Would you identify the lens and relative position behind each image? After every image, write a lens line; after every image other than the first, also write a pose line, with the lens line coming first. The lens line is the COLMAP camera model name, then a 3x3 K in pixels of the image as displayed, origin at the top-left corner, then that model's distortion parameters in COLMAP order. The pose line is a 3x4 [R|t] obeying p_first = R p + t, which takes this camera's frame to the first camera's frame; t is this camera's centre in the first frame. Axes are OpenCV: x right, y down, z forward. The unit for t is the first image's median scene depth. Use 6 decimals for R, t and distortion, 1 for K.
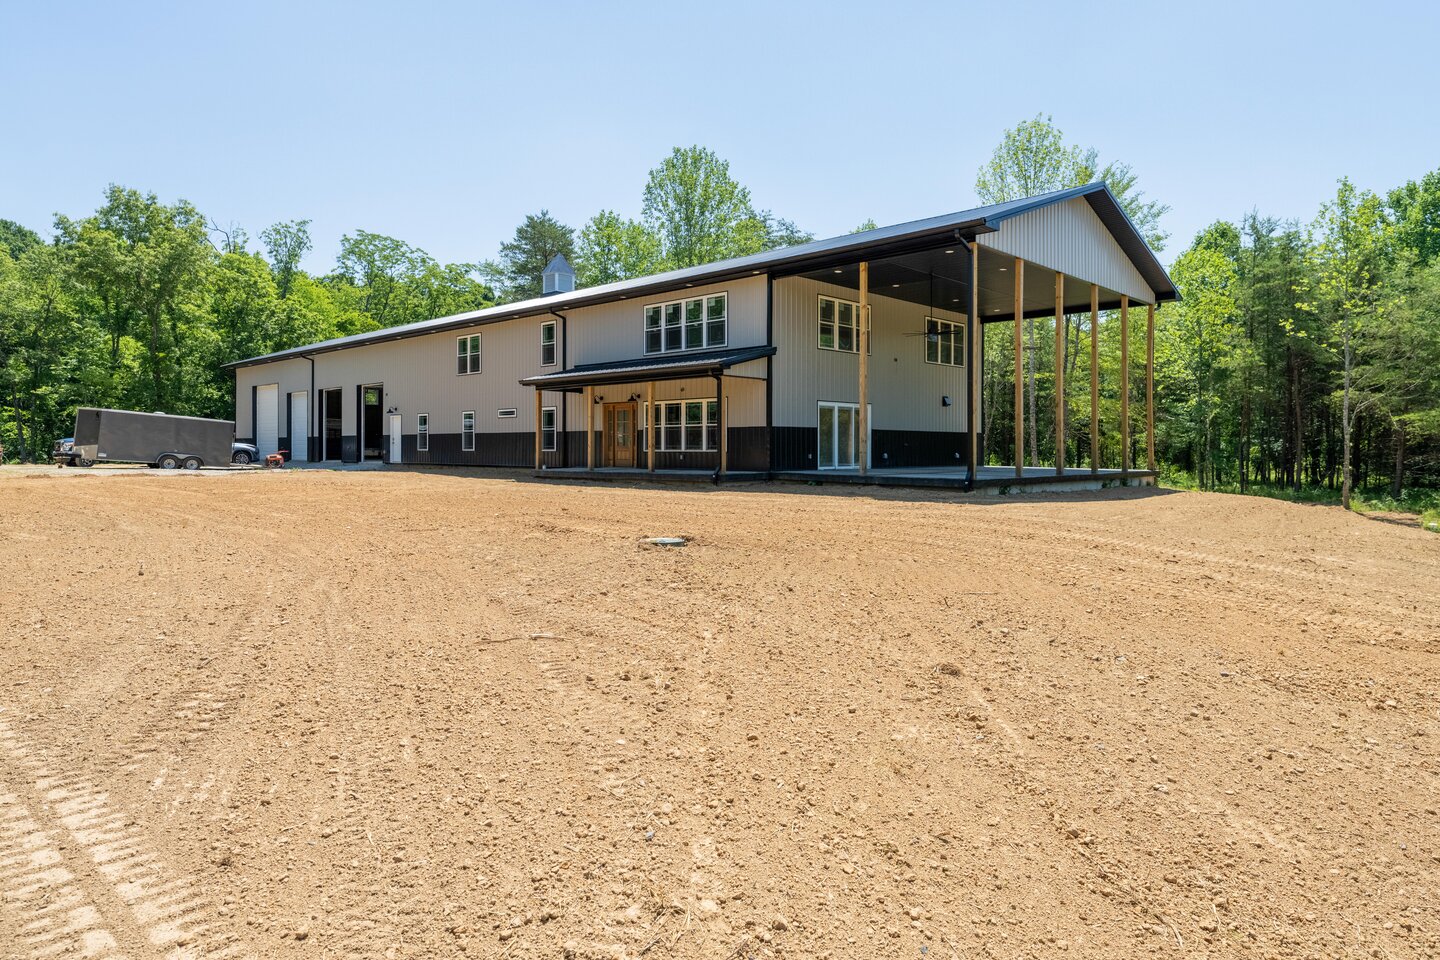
lens RADIAL K [[879.0, 0, 720.0], [0, 879.0, 480.0], [0, 0, 1]] dist [0.001401, 0.000086]
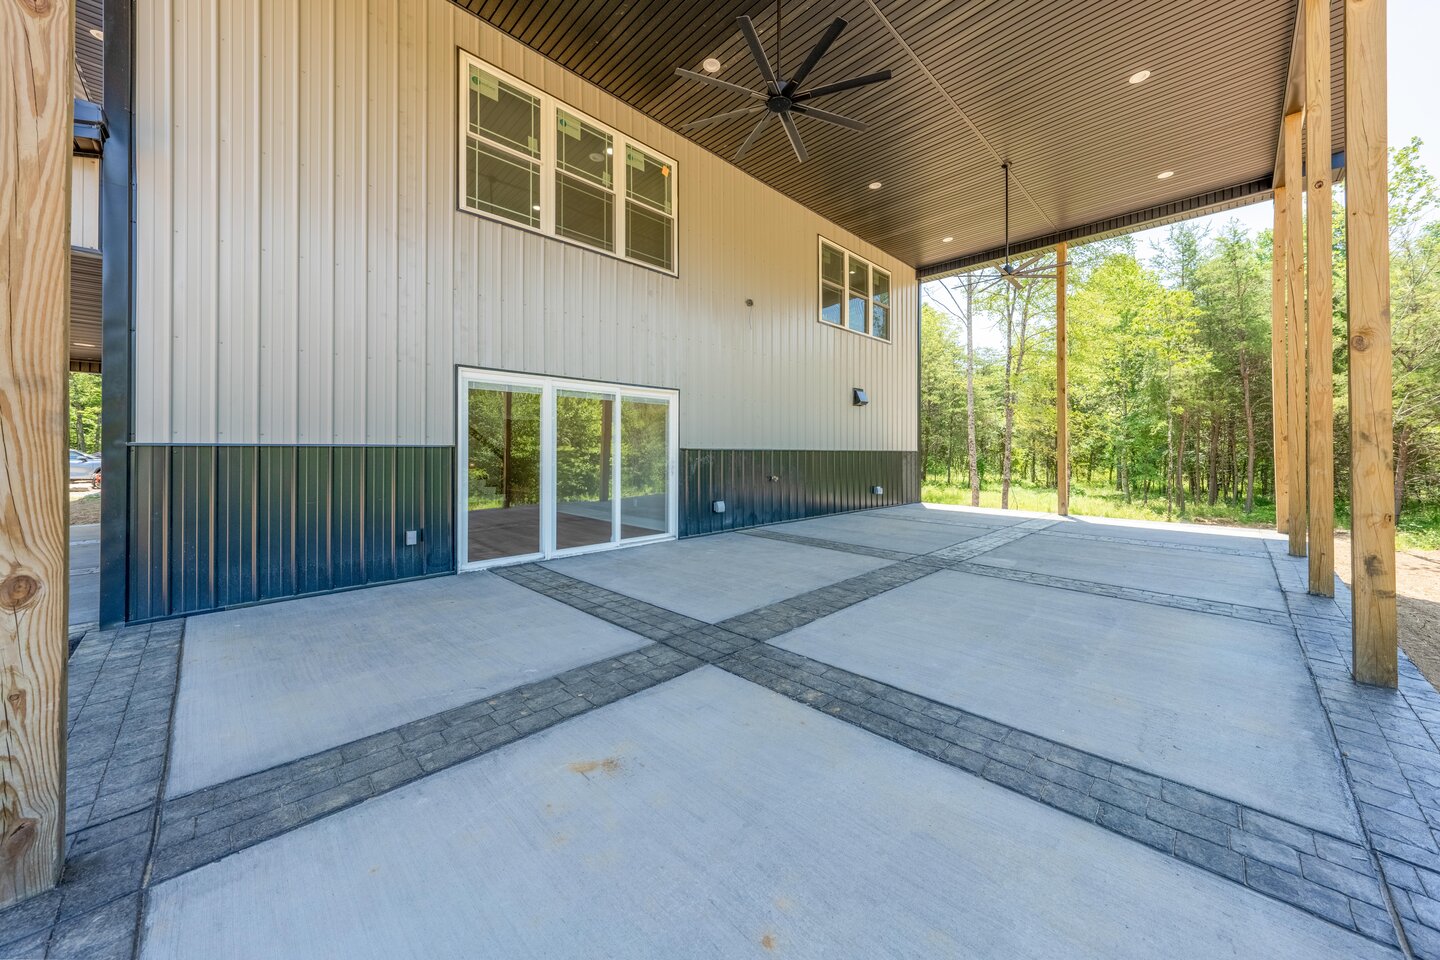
lens RADIAL K [[512.6, 0, 720.8], [0, 512.6, 454.8], [0, 0, 1]] dist [-0.000076, -0.000003]
pose [[0.999588, -0.005274, -0.028209, 0.245673], [0.004226, 0.999303, -0.037079, -0.057338], [0.028385, 0.036944, 0.998914, 0.930456]]
